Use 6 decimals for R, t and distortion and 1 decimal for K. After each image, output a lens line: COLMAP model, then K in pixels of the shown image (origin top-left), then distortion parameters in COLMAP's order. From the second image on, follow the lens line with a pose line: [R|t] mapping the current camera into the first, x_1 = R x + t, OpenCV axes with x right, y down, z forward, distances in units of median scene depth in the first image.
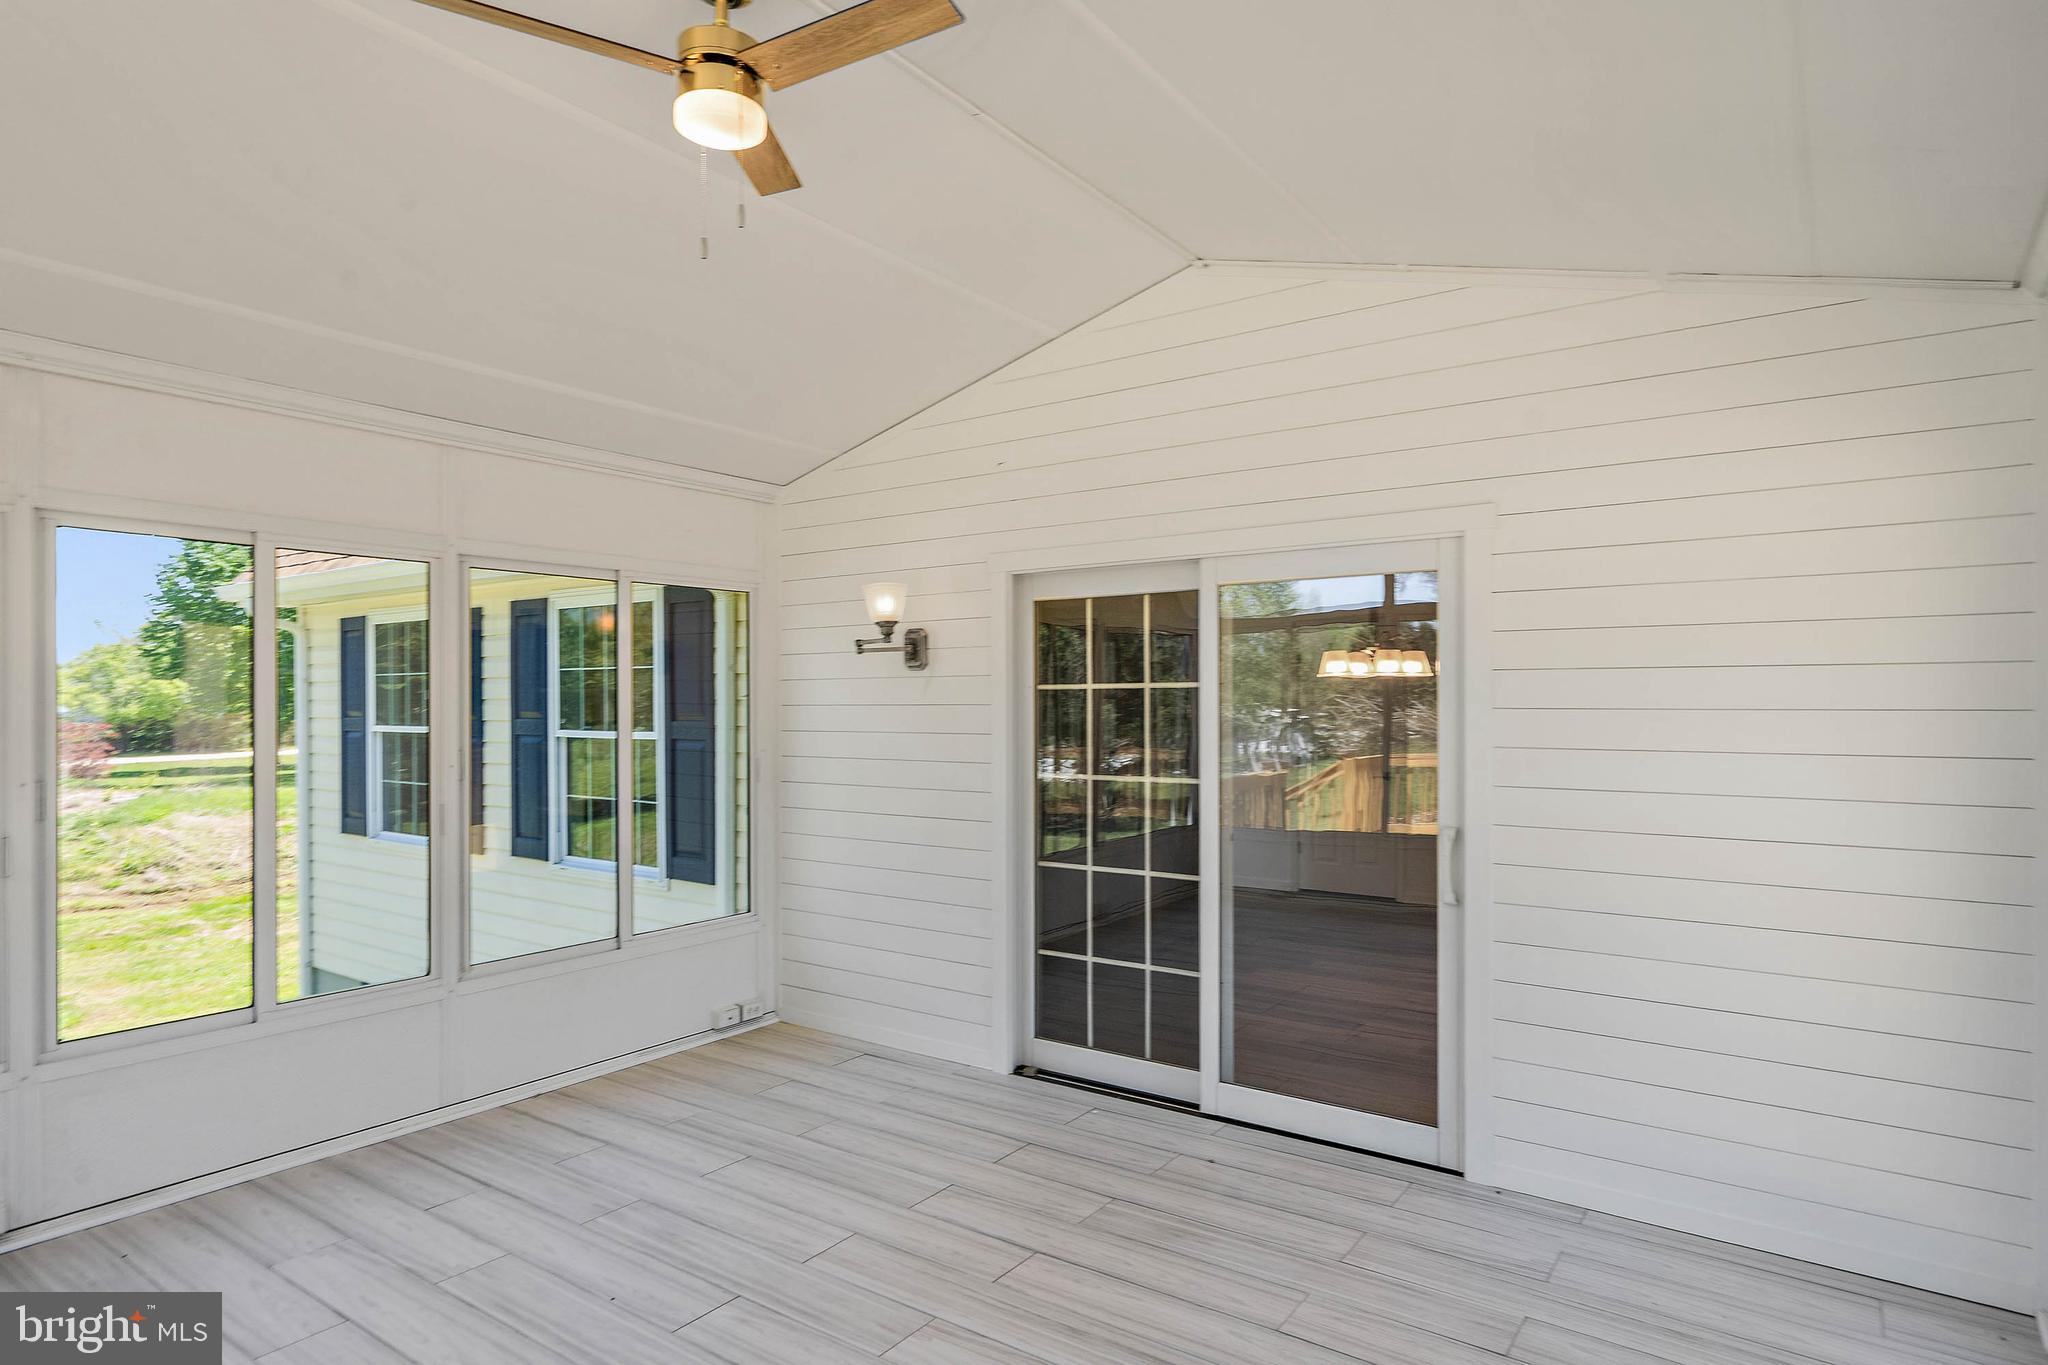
lens RADIAL K [[1120.4, 0, 1026.0], [0, 1120.4, 695.3], [0, 0, 1]] dist [0.002449, 0.000820]
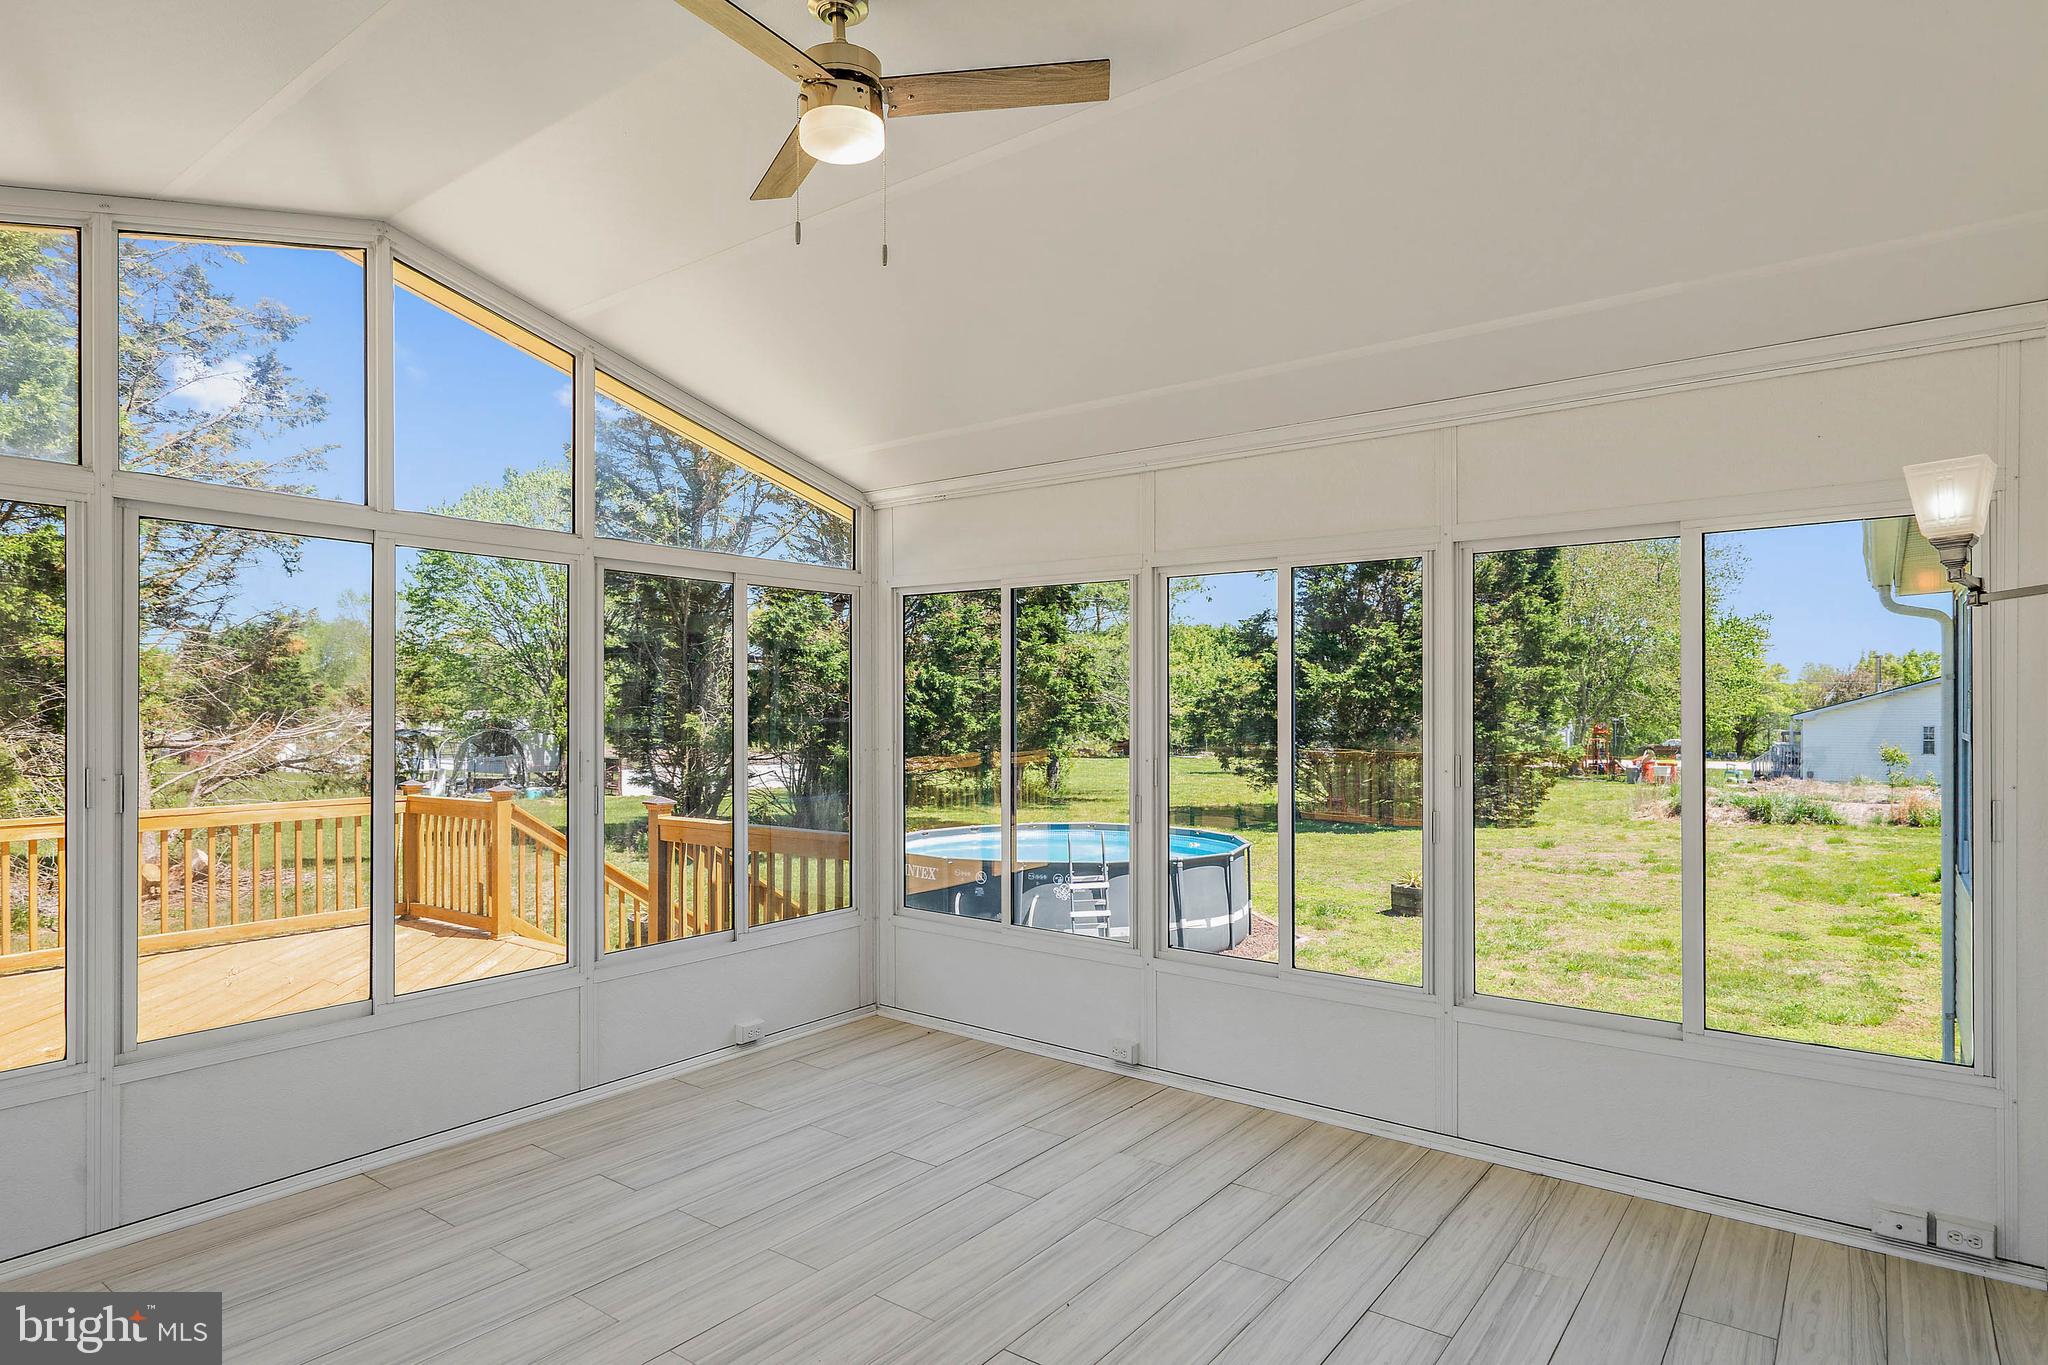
lens RADIAL K [[1120.4, 0, 1028.1], [0, 1120.4, 694.1], [0, 0, 1]] dist [0.002449, 0.000820]
pose [[-0.003438, -0.011309, -0.999930, 0.447990], [0.003096, 0.999931, -0.011320, 0.010877], [0.999989, -0.003135, -0.003403, 0.703844]]
